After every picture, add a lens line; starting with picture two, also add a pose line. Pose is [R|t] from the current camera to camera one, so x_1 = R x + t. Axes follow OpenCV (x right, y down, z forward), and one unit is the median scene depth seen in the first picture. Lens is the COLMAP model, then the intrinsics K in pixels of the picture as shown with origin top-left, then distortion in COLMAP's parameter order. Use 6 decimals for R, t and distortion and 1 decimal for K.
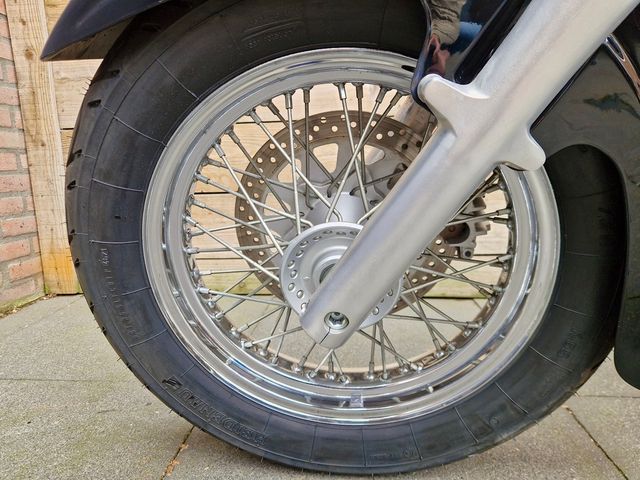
lens RADIAL K [[436.9, 0, 313.5], [0, 436.9, 240.0], [0, 0, 1]] dist [0.026768, -0.014850]
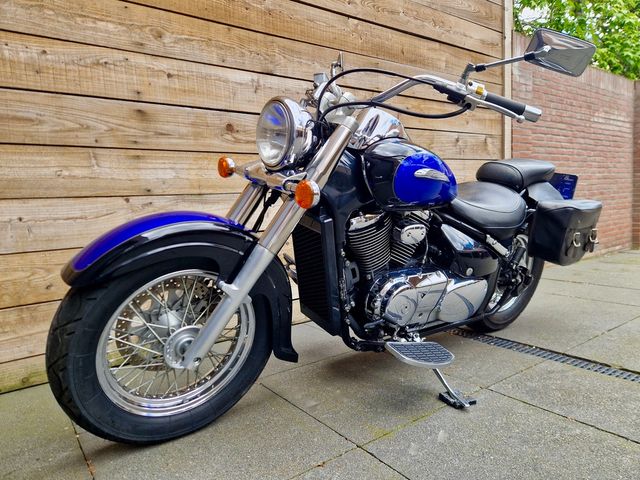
lens RADIAL K [[436.9, 0, 321.1], [0, 436.9, 239.9], [0, 0, 1]] dist [0.026768, -0.014850]
pose [[0.736955, -0.061210, 0.673165, -1.092113], [0.135215, 0.989112, -0.058089, -0.290024], [-0.662280, 0.133831, 0.737207, -1.590908]]
